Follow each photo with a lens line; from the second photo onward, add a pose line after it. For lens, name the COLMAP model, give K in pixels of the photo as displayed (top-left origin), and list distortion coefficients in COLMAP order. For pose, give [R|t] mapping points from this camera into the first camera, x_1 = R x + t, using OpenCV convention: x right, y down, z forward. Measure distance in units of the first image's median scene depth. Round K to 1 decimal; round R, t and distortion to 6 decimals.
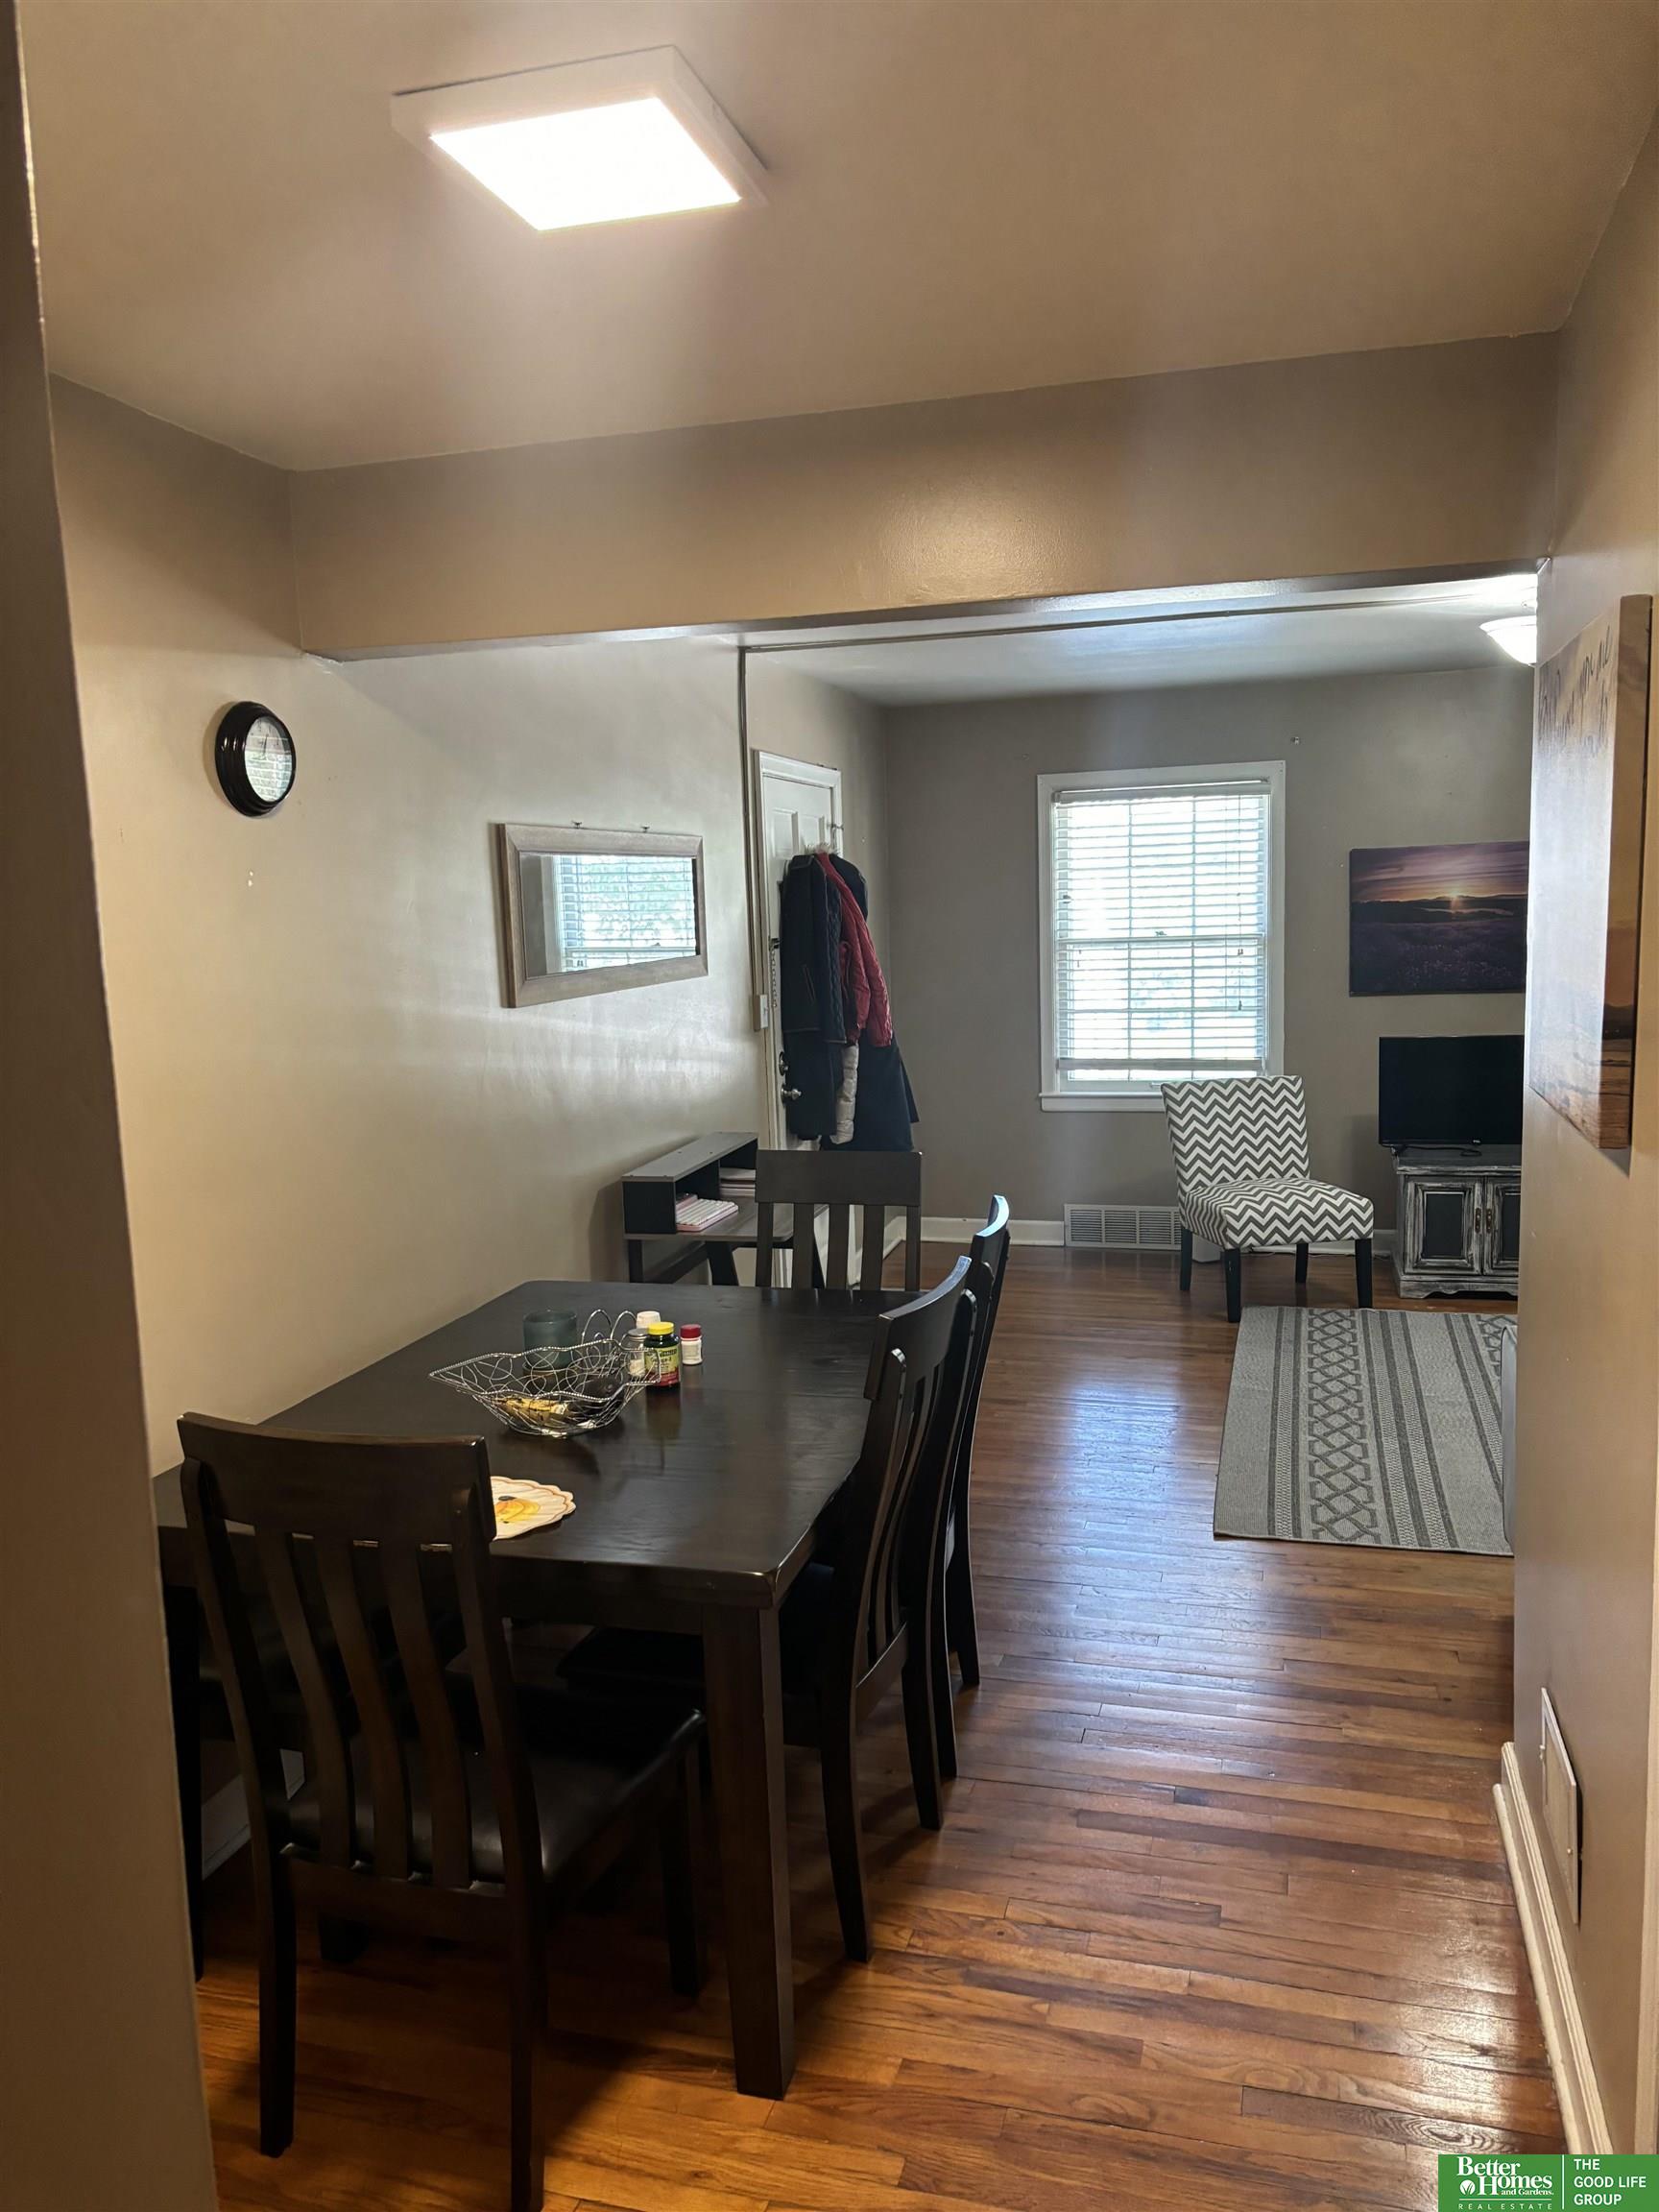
lens RADIAL K [[1646.5, 0, 827.1], [0, 1646.5, 1110.8], [0, 0, 1]] dist [0.005504, -0.006470]
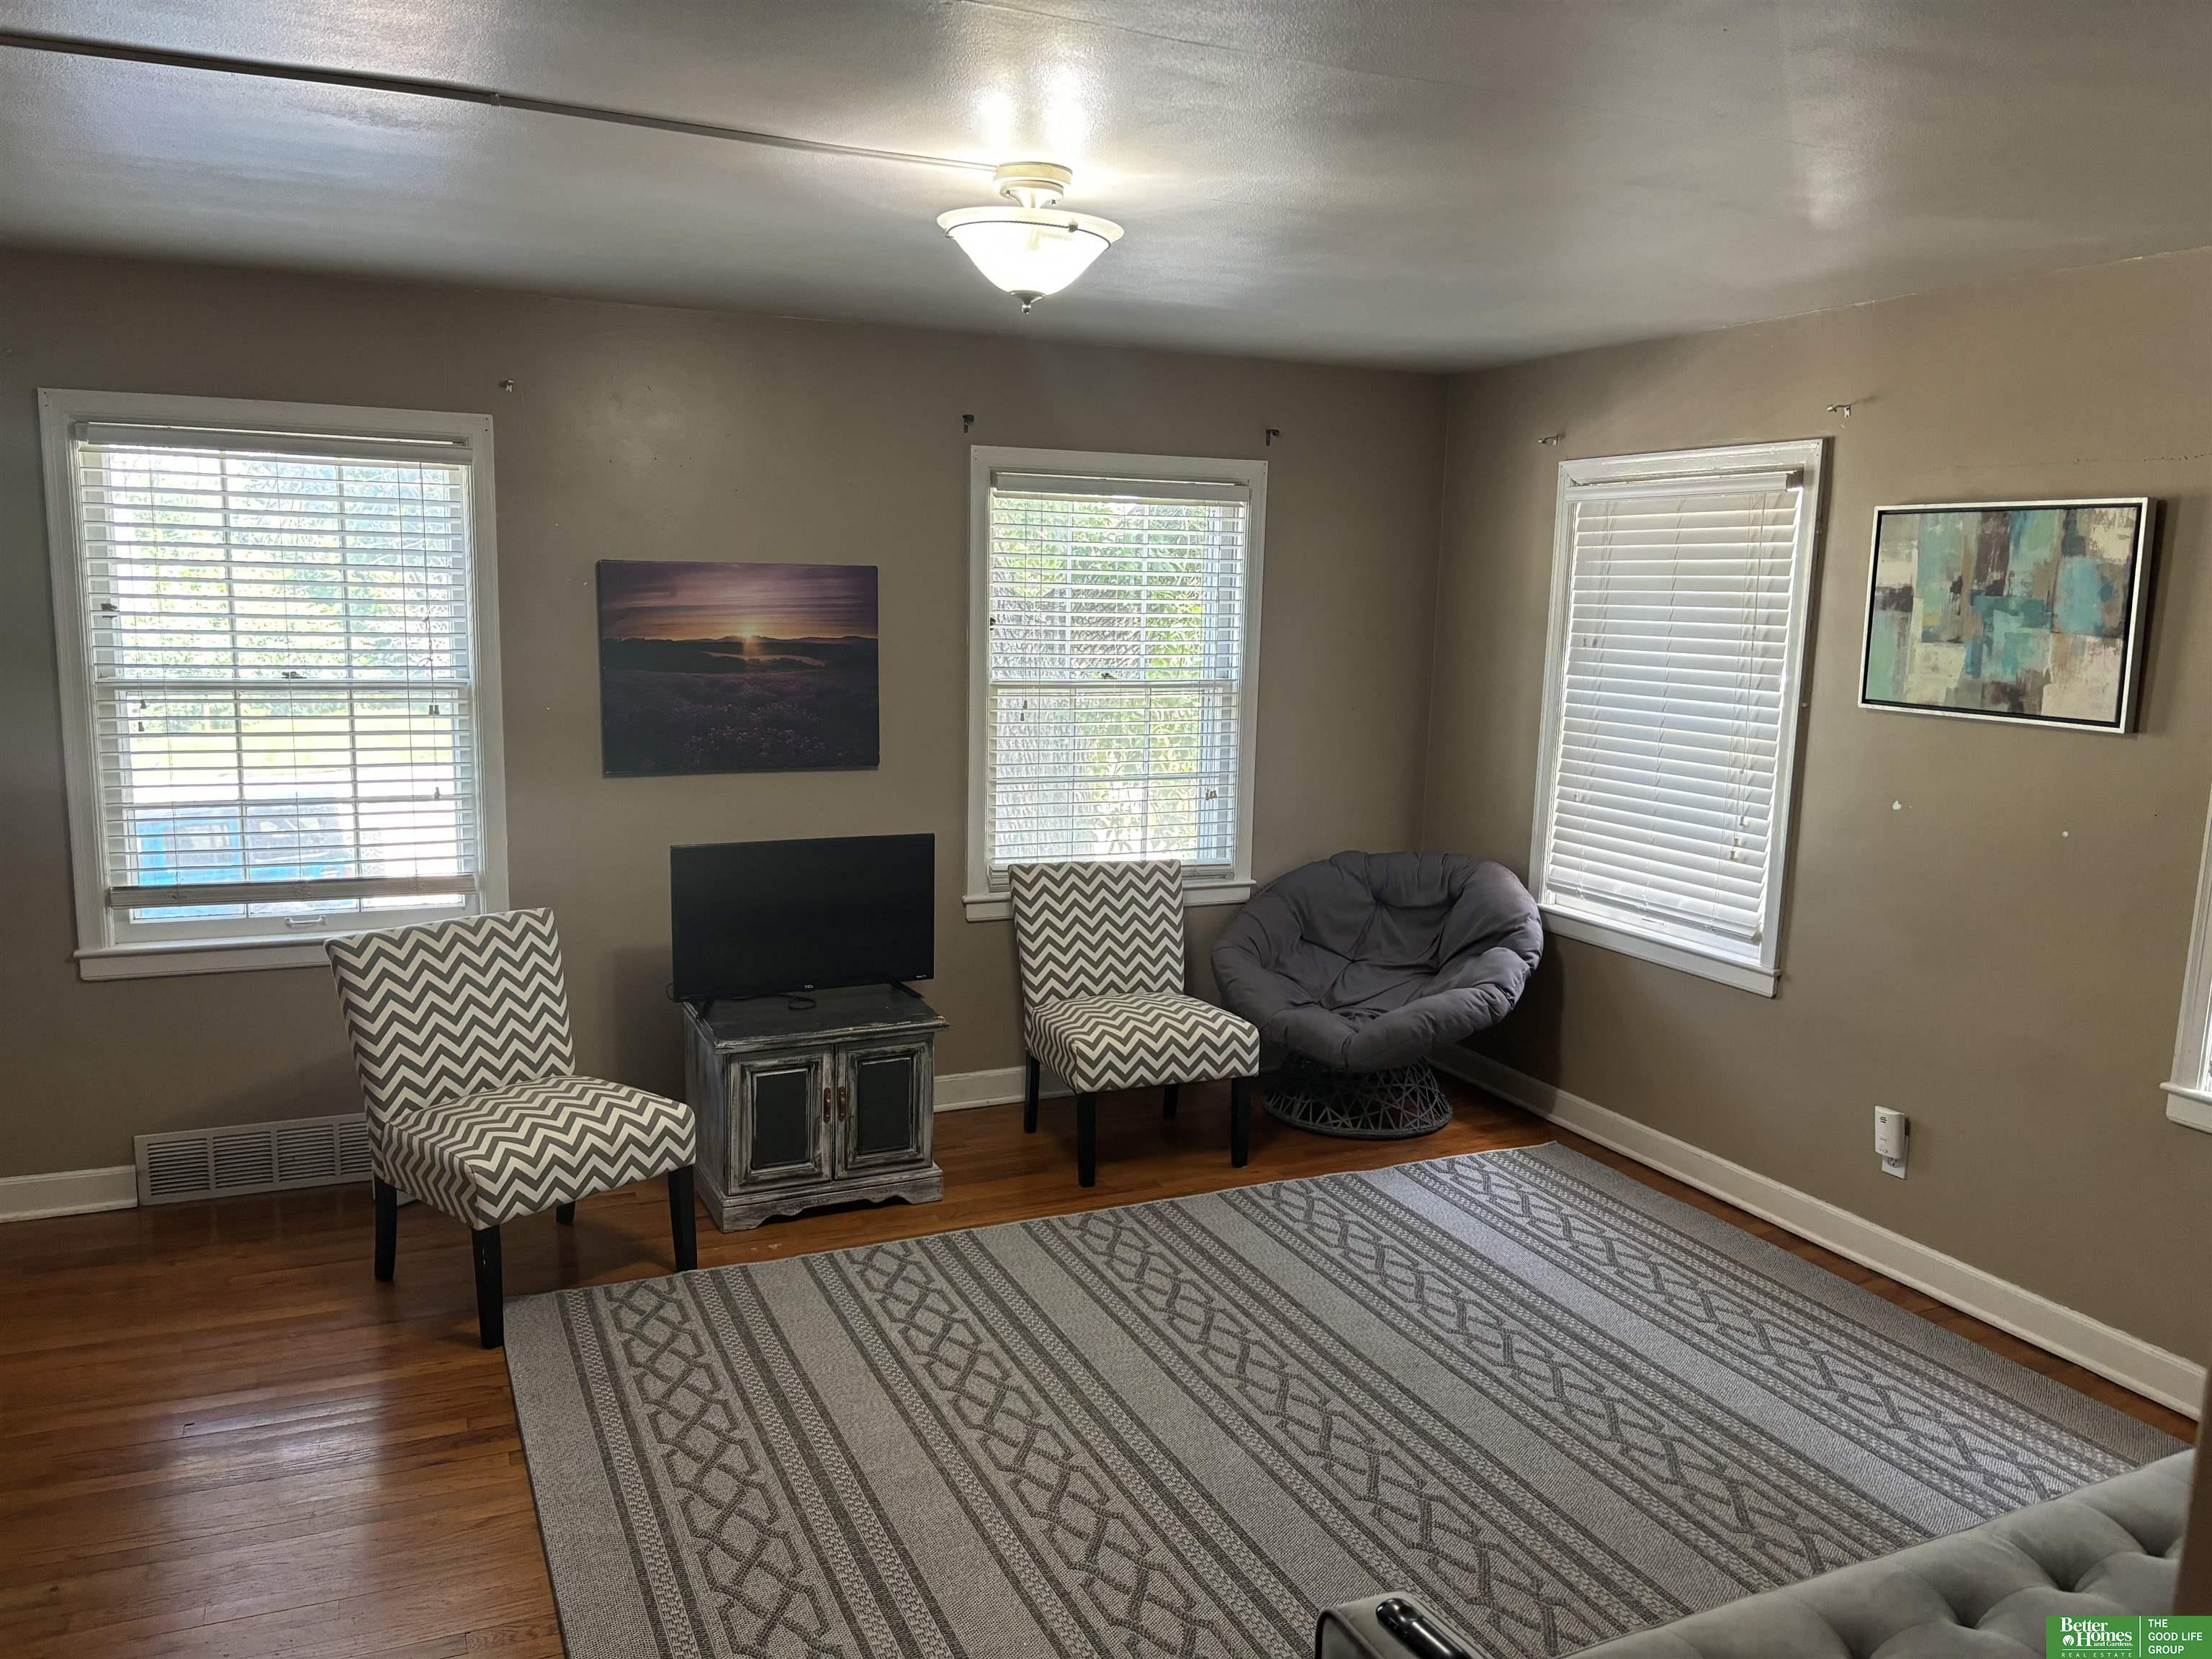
lens RADIAL K [[1646.5, 0, 1116.3], [0, 1646.5, 841.0], [0, 0, 1]] dist [0.005504, -0.006470]
pose [[0.752384, -0.049377, 0.656872, 0.030639], [0.033712, 0.998766, 0.036464, -0.064840], [-0.657862, -0.005290, 0.753120, 0.373578]]
